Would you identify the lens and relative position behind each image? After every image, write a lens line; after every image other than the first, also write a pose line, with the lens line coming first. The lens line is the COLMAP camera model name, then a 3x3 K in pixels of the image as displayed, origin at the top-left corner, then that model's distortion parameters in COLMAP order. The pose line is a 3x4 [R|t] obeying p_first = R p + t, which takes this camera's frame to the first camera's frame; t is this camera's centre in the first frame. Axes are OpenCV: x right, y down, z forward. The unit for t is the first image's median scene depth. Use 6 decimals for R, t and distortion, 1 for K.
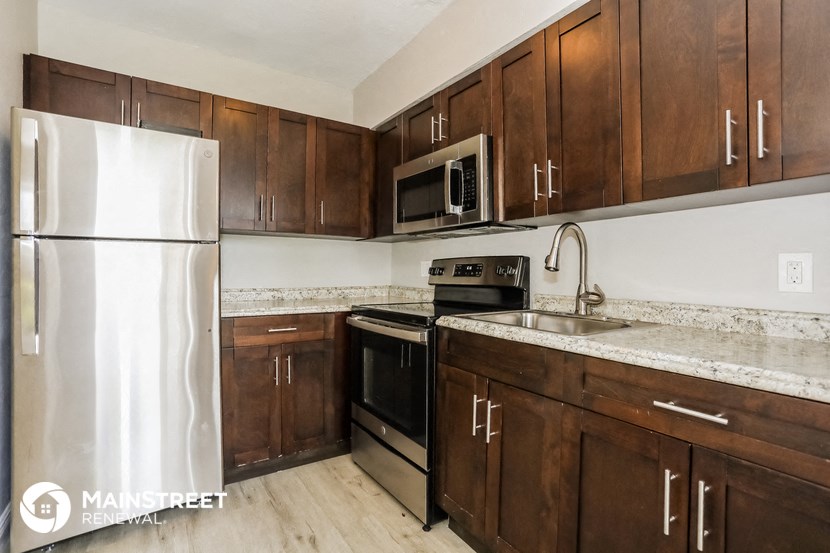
lens RADIAL K [[399.9, 0, 416.2], [0, 399.9, 275.2], [0, 0, 1]] dist [-0.024117, 0.003865]
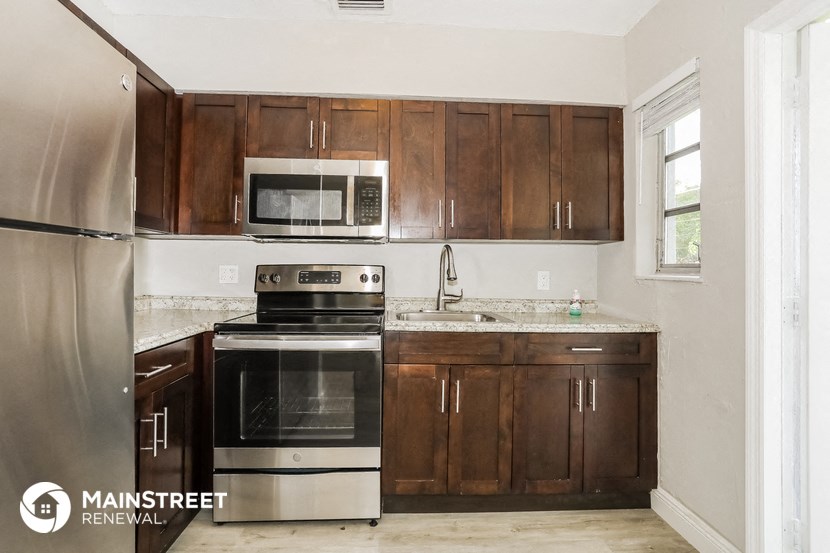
lens RADIAL K [[399.9, 0, 409.0], [0, 399.9, 270.5], [0, 0, 1]] dist [-0.024117, 0.003865]
pose [[0.520501, 0.004641, 0.853848, -0.827744], [-0.000901, 0.999988, -0.004886, -0.033895], [-0.853860, 0.001774, 0.520499, 0.361210]]
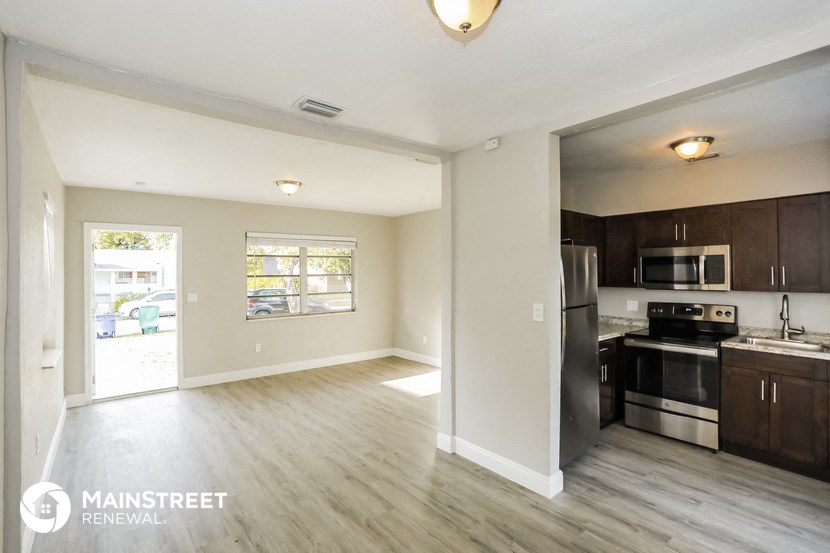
lens RADIAL K [[399.9, 0, 410.9], [0, 399.9, 268.2], [0, 0, 1]] dist [-0.024117, 0.003865]
pose [[0.997021, -0.009729, 0.076515, -1.571662], [0.010912, 0.999827, -0.015053, -0.242651], [-0.076356, 0.015843, 0.996955, -0.801850]]
